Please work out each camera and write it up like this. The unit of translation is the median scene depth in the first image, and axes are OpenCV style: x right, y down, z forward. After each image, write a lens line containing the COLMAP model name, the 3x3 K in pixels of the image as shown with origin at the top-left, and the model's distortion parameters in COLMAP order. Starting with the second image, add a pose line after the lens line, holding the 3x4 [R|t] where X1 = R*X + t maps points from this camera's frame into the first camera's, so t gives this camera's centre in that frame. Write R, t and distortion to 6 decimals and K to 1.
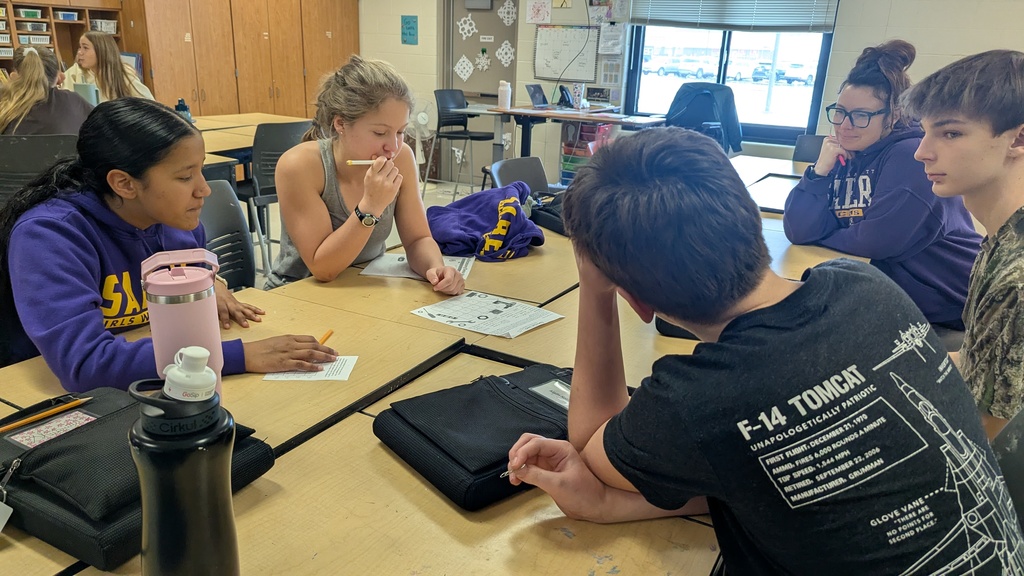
lens RADIAL K [[721.4, 0, 512.0], [0, 721.4, 288.0], [0, 0, 1]] dist [0.002340, -0.002345]
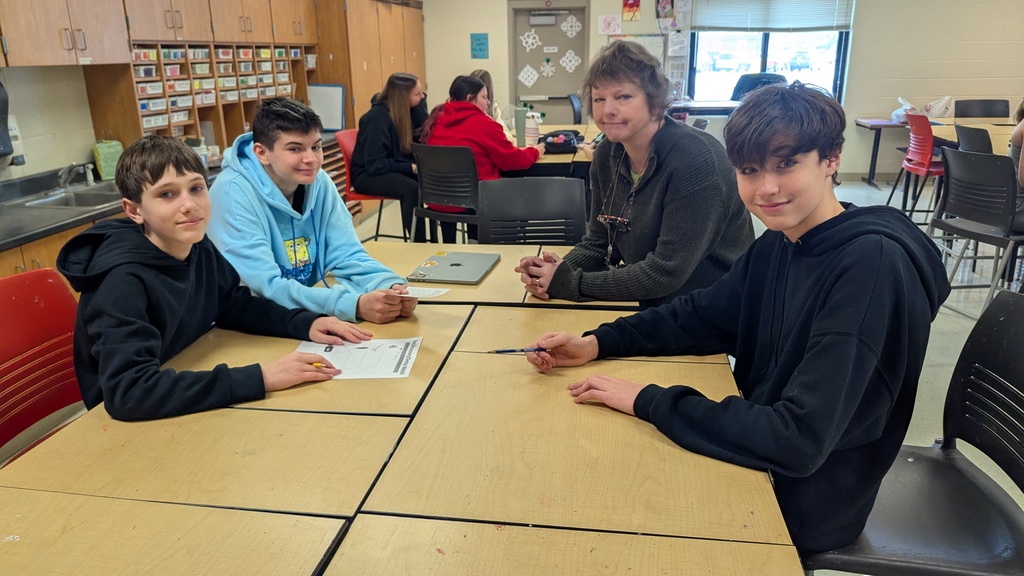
lens RADIAL K [[721.4, 0, 512.0], [0, 721.4, 288.0], [0, 0, 1]] dist [0.002340, -0.002345]
pose [[0.933824, -0.165669, 0.317059, -0.540019], [0.165015, 0.985861, 0.029117, -0.010782], [-0.317399, 0.025129, 0.947959, -0.075578]]
